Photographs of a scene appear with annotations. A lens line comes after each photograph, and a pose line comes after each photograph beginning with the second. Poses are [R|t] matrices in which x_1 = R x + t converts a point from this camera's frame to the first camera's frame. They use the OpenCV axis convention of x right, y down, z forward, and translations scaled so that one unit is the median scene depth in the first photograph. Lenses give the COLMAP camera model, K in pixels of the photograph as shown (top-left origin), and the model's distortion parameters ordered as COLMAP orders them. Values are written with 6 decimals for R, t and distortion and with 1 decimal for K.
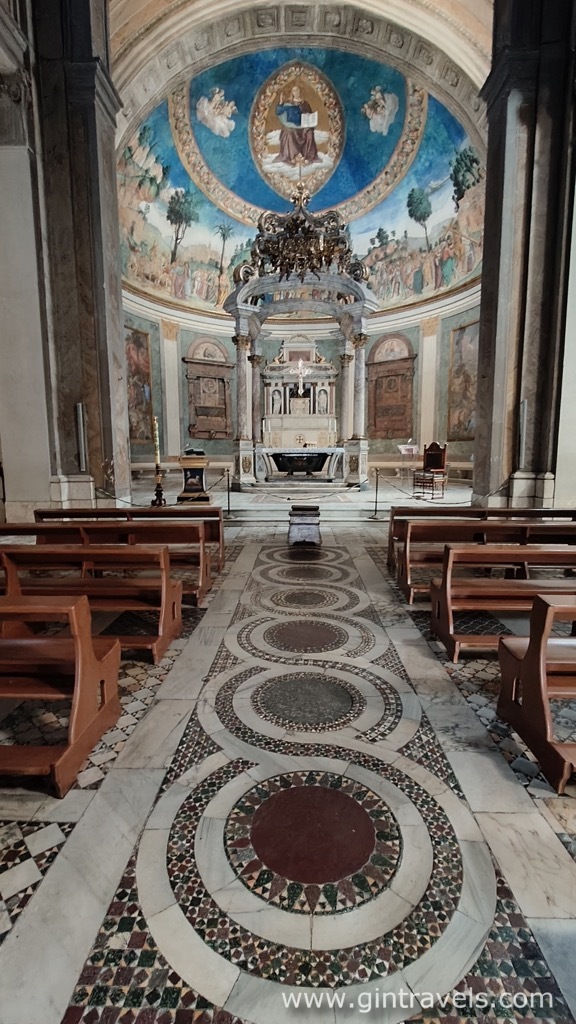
lens RADIAL K [[474.8, 0, 291.0], [0, 474.8, 520.9], [0, 0, 1]] dist [-0.005444, 0.000606]
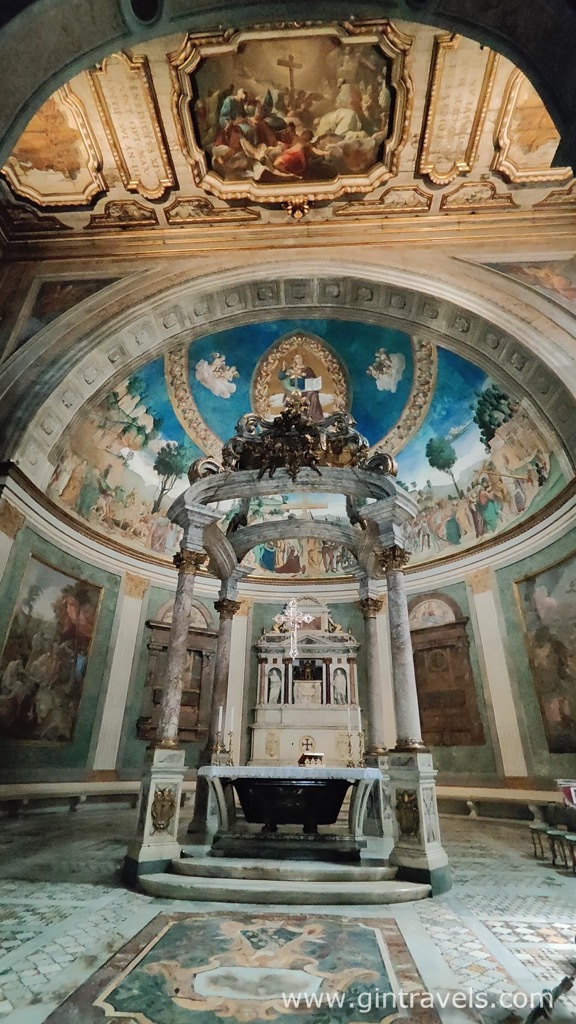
lens RADIAL K [[474.8, 0, 289.6], [0, 474.8, 514.3], [0, 0, 1]] dist [-0.005444, 0.000606]
pose [[0.998892, -0.006007, -0.046669, 0.033376], [-0.022029, 0.816711, -0.576626, -0.065233], [0.041579, 0.577015, 0.815674, 0.348518]]
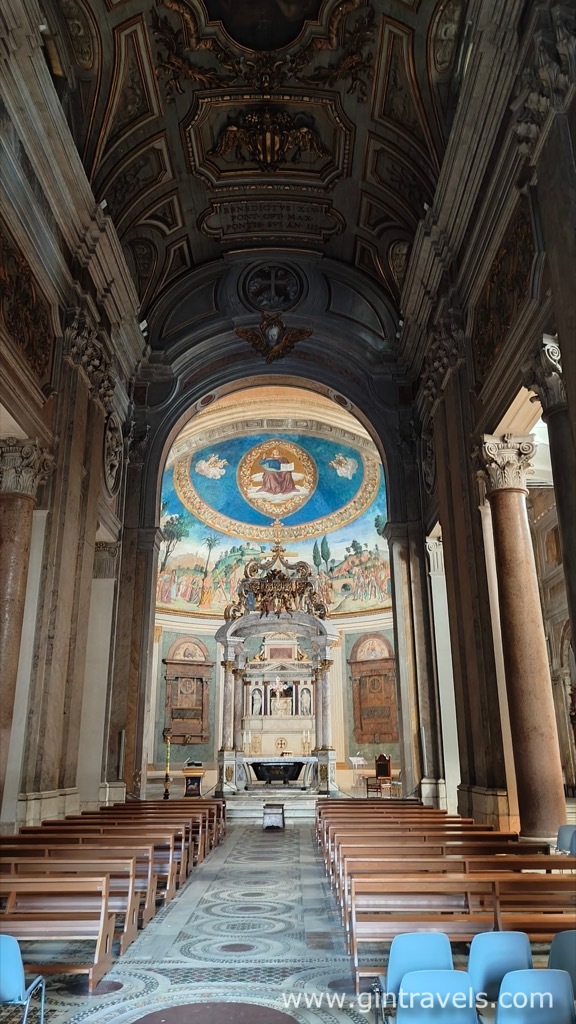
lens RADIAL K [[759.2, 0, 287.6], [0, 759.2, 474.0], [0, 0, 1]] dist [0.026209, 0.001980]
pose [[0.999948, -0.000070, 0.010155, 0.019601], [0.004854, 0.881648, -0.471882, 0.079647], [-0.008920, 0.471907, 0.881603, -0.679899]]
